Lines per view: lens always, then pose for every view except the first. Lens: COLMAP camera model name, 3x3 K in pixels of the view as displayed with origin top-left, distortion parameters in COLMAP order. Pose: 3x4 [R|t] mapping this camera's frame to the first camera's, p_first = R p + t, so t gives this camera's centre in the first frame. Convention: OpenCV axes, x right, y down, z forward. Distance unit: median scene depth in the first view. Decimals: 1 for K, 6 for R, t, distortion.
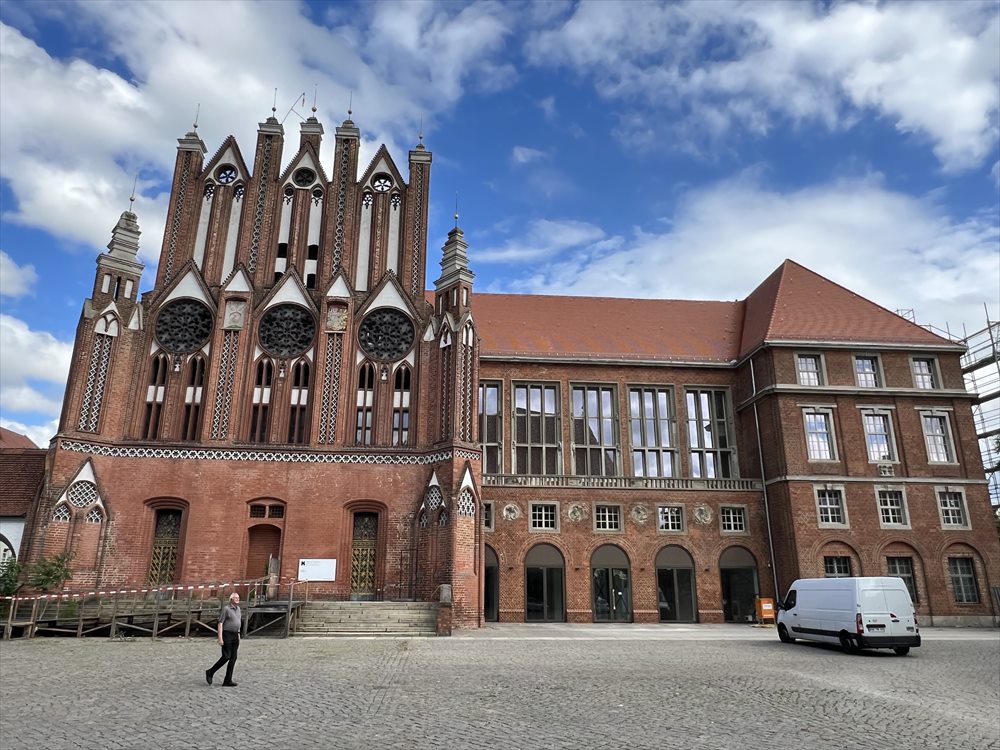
lens RADIAL K [[690.4, 0, 482.3], [0, 690.4, 374.2], [0, 0, 1]] dist [-0.002666, -0.002098]
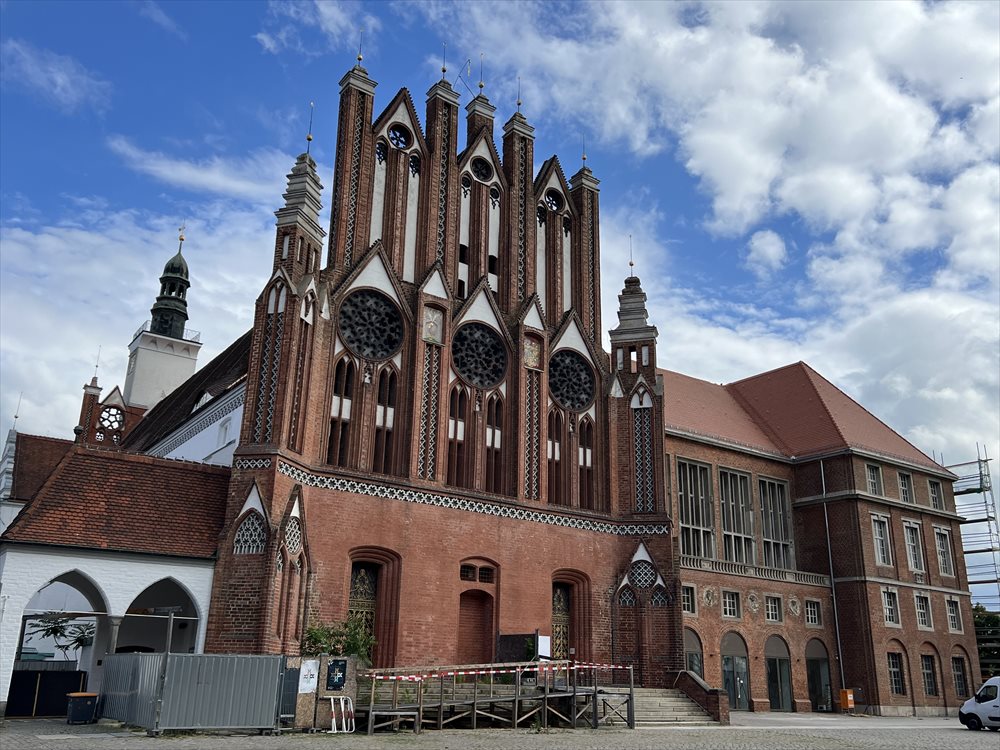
lens RADIAL K [[883.0, 0, 480.9], [0, 883.0, 379.5], [0, 0, 1]] dist [0.099210, -0.138713]
pose [[0.858845, 0.178152, 0.480258, -0.820915], [-0.172493, 0.983399, -0.056324, 0.026271], [-0.482319, -0.034468, 0.875317, 0.066082]]
